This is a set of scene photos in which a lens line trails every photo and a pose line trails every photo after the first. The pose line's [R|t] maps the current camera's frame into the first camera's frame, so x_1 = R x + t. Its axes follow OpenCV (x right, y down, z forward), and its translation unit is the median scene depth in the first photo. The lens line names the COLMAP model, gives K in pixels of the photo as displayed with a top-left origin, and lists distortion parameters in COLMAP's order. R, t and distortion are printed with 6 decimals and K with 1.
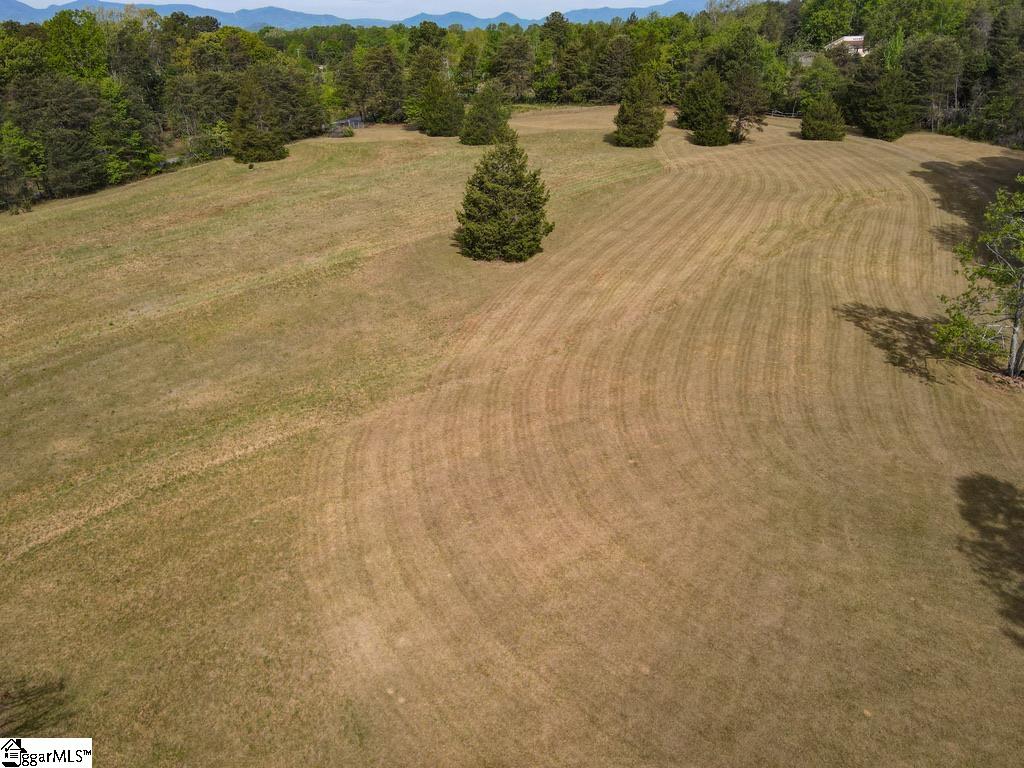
lens RADIAL K [[755.2, 0, 517.3], [0, 755.2, 374.6], [0, 0, 1]] dist [0.003708, 0.016393]
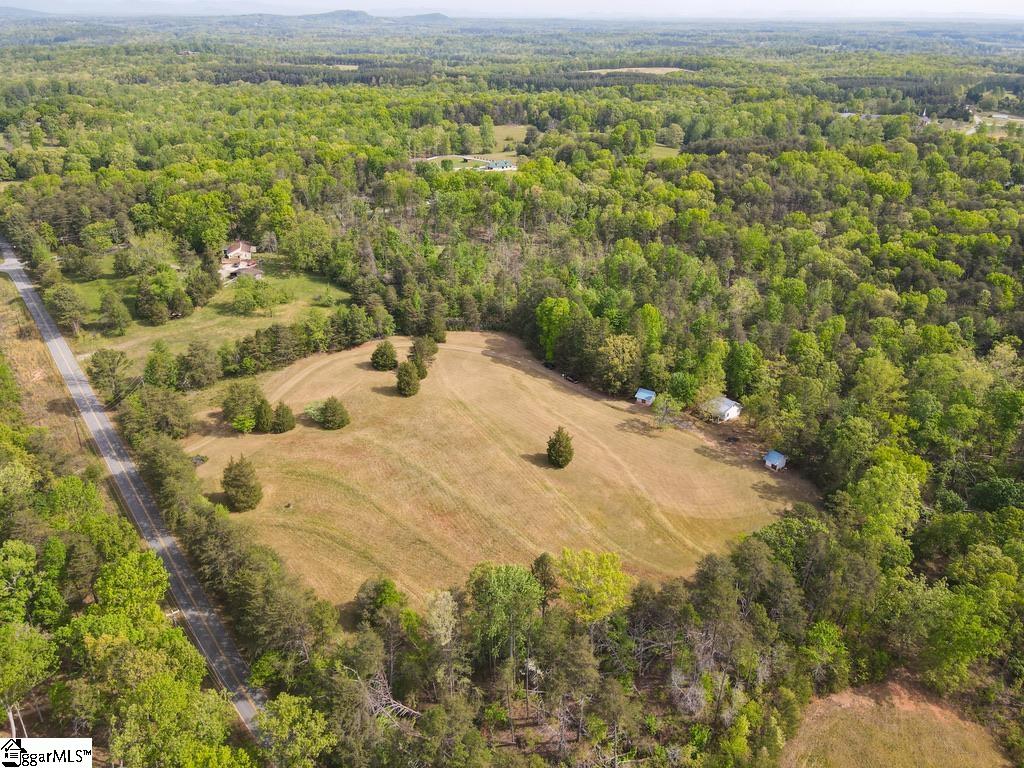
lens RADIAL K [[755.2, 0, 516.8], [0, 755.2, 382.9], [0, 0, 1]] dist [0.003708, 0.016393]
pose [[0.337679, -0.399500, 0.852275, -3.054850], [0.375991, 0.887334, 0.266963, -1.587668], [-0.862904, 0.230299, 0.449842, -0.348082]]
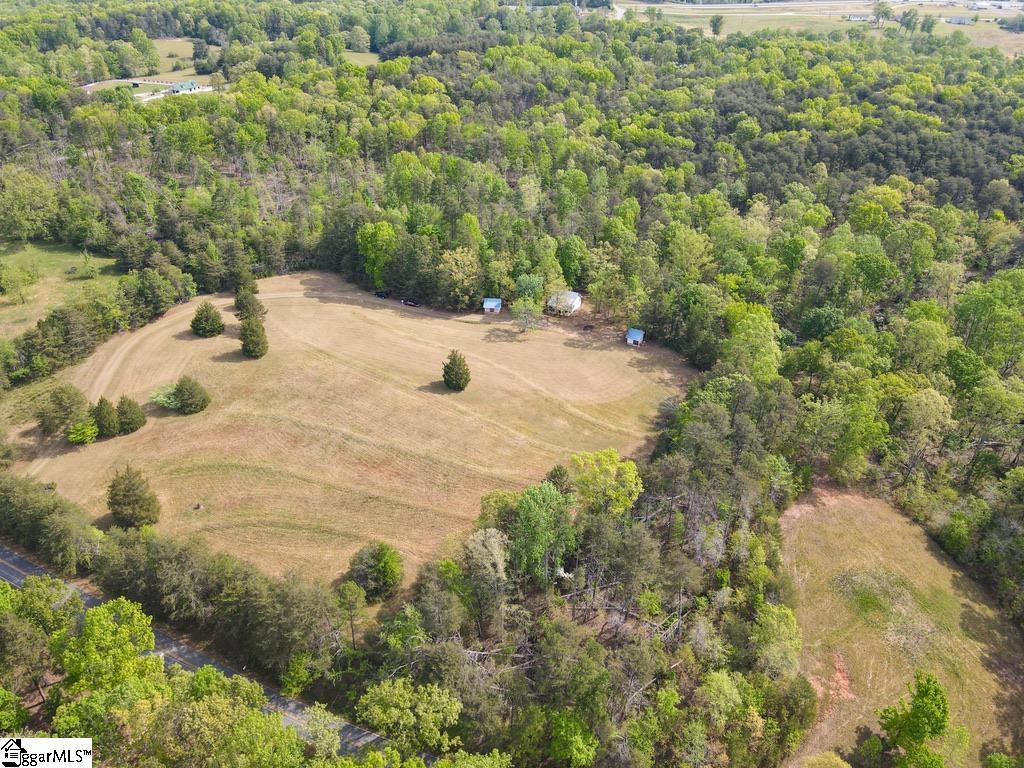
lens RADIAL K [[755.2, 0, 519.8], [0, 755.2, 384.7], [0, 0, 1]] dist [0.003708, 0.016393]
pose [[-0.113829, -0.520653, 0.846146, -3.120987], [0.405692, 0.753079, 0.517963, -1.950058], [-0.906894, 0.402234, 0.125503, 0.477897]]
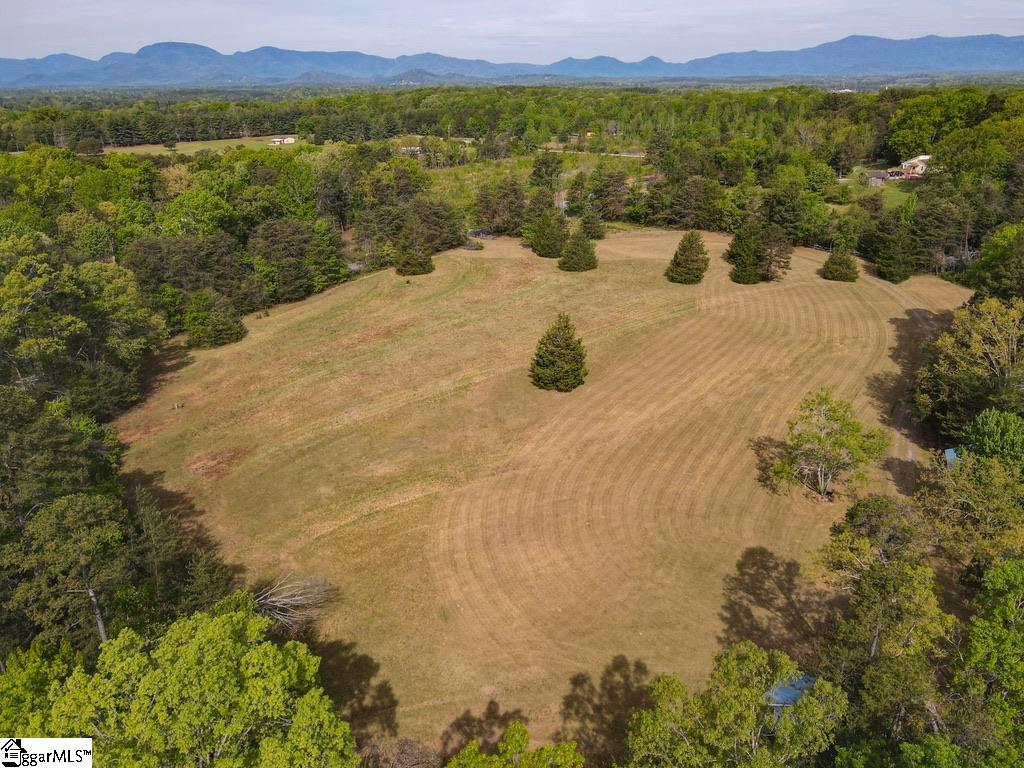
lens RADIAL K [[755.2, 0, 519.3], [0, 755.2, 377.1], [0, 0, 1]] dist [0.003708, 0.016393]
pose [[0.984865, 0.065119, -0.160628, 0.191436], [-0.072104, 0.996672, -0.038037, -0.131474], [0.157616, 0.049043, 0.986282, -0.740773]]
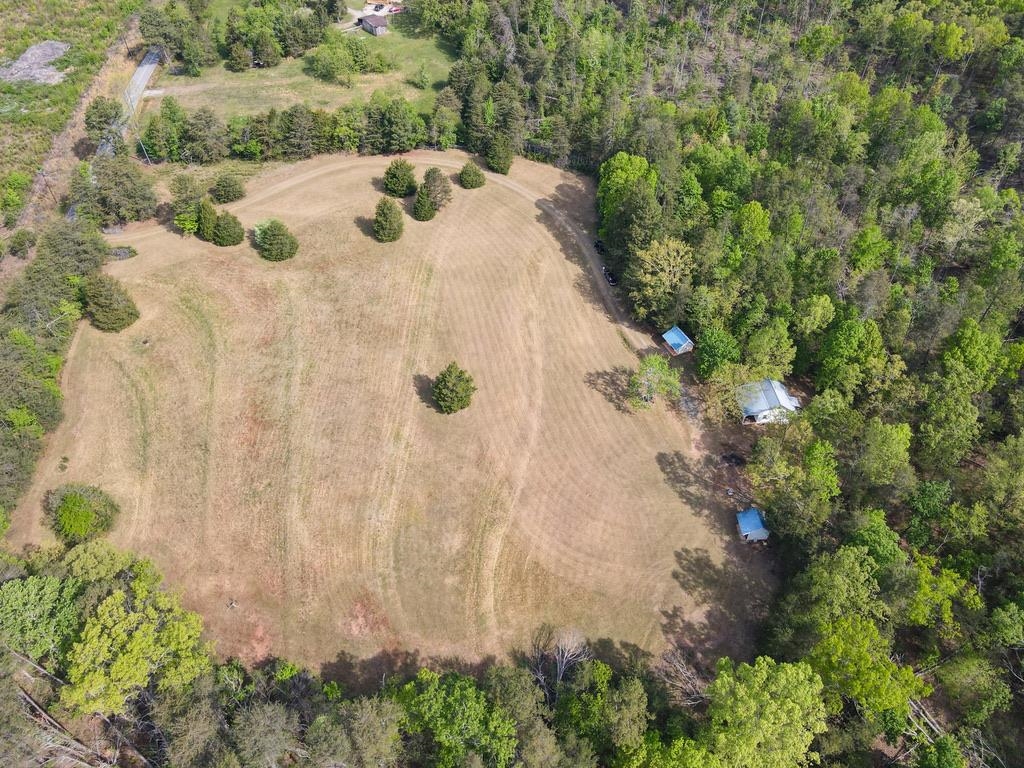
lens RADIAL K [[755.2, 0, 517.9], [0, 755.2, 374.1], [0, 0, 1]] dist [0.003708, 0.016393]
pose [[0.780544, -0.426354, 0.457137, -1.028181], [0.244788, 0.881373, 0.404056, -1.316212], [-0.575179, -0.203481, 0.792316, -1.034205]]
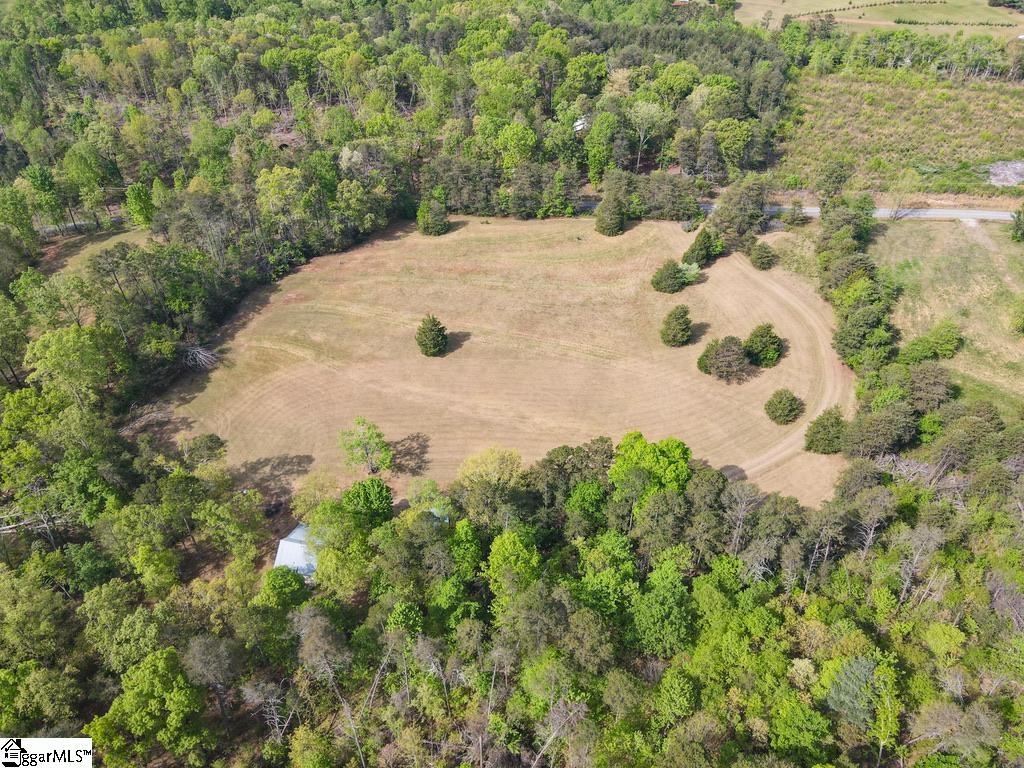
lens RADIAL K [[755.2, 0, 518.7], [0, 755.2, 377.2], [0, 0, 1]] dist [0.003708, 0.016393]
pose [[0.349902, 0.591982, -0.726035, 2.581210], [-0.386031, 0.797280, 0.464031, -1.778327], [0.853551, 0.117906, 0.507493, -0.135842]]
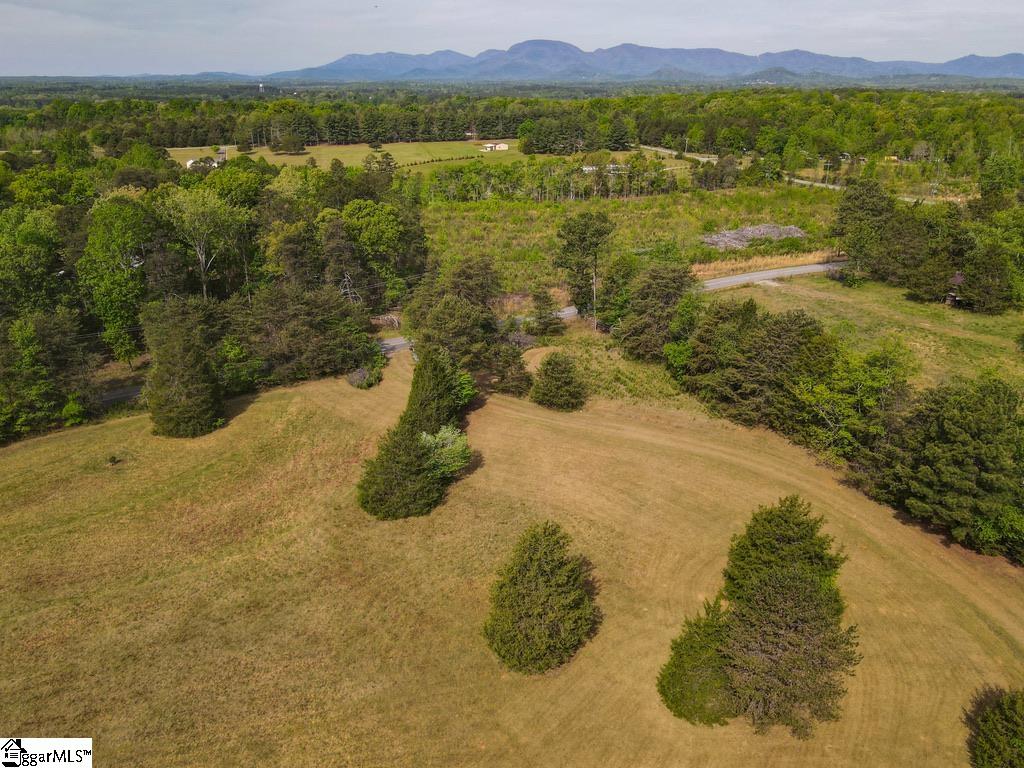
lens RADIAL K [[785.1, 0, 517.2], [0, 785.1, 385.2], [0, 0, 1]] dist [0.015294, 0.002364]
pose [[0.822493, 0.223914, -0.522846, 0.784687], [-0.248485, 0.968343, 0.023811, -0.997173], [0.511626, 0.110335, 0.852095, 1.149341]]
